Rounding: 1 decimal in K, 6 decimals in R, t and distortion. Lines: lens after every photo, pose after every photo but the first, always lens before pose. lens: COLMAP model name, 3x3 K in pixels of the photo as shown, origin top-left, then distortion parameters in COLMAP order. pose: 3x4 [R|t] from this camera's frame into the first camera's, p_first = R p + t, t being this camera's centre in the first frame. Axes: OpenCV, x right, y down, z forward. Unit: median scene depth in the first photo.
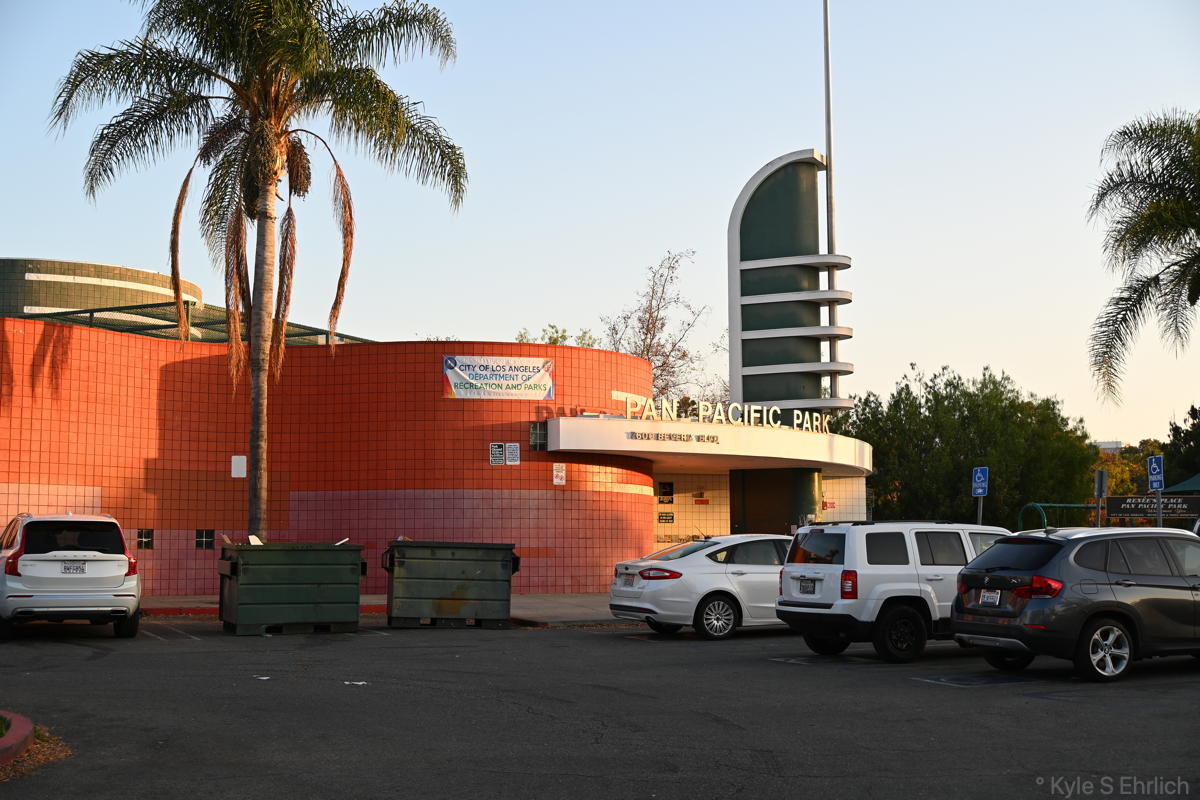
lens RADIAL K [[1629.7, 0, 600.0], [0, 1629.7, 400.0], [0, 0, 1]] dist [0.030936, -0.058076]
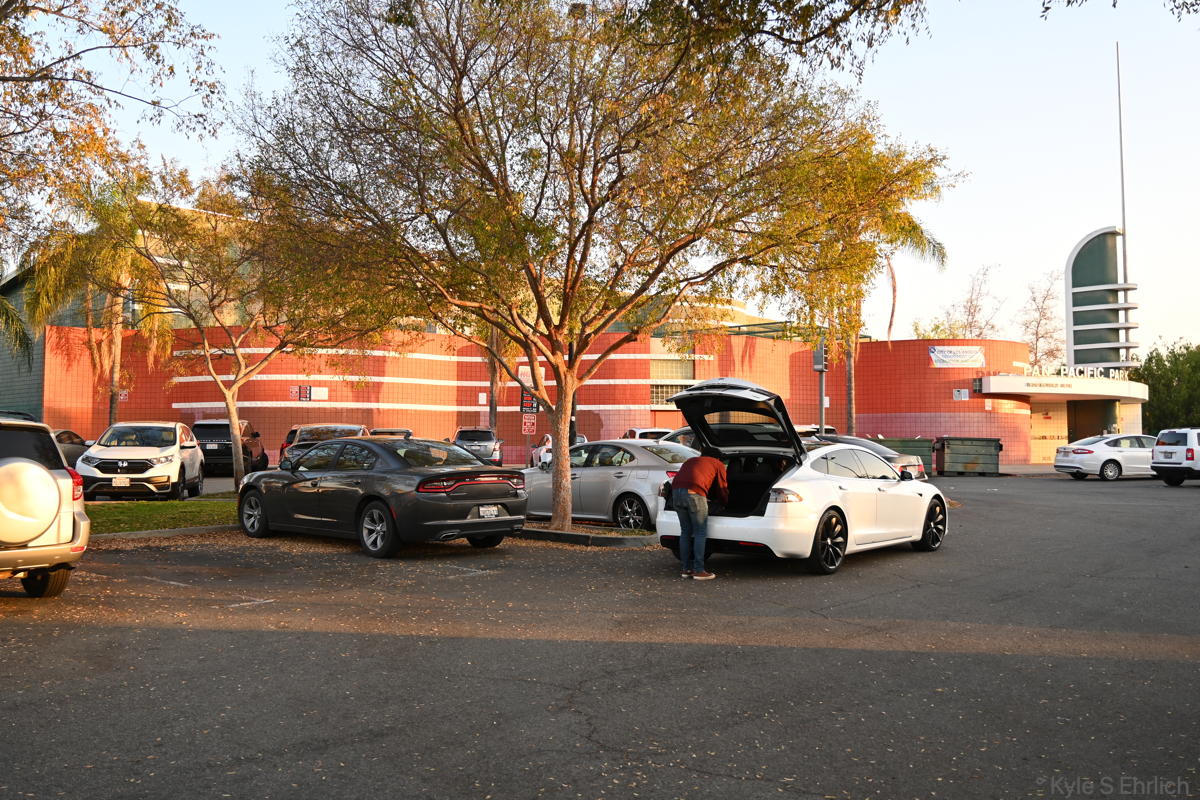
lens RADIAL K [[1095.9, 0, 602.1], [0, 1095.9, 398.0], [0, 0, 1]] dist [0.005033, -0.003066]
pose [[0.971055, -0.008643, -0.238698, -0.169064], [0.019573, 0.998863, 0.043459, -0.030906], [0.238052, -0.046873, 0.970121, -0.423802]]
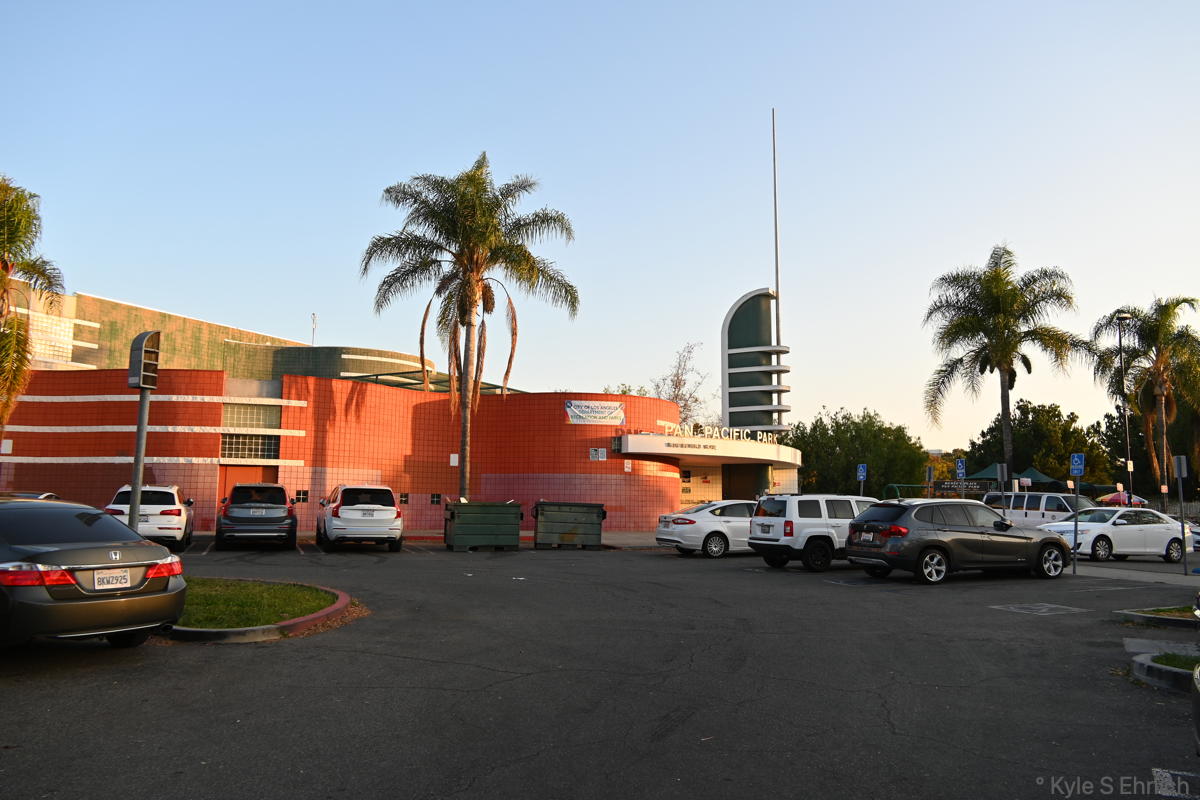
lens RADIAL K [[899.8, 0, 600.0], [0, 899.8, 400.0], [0, 0, 1]] dist [0.001925, 0.008610]
pose [[0.998501, 0.005777, -0.054433, -0.001825], [-0.007236, 0.999619, -0.026637, -0.000969], [0.054259, 0.026991, 0.998162, -0.008450]]
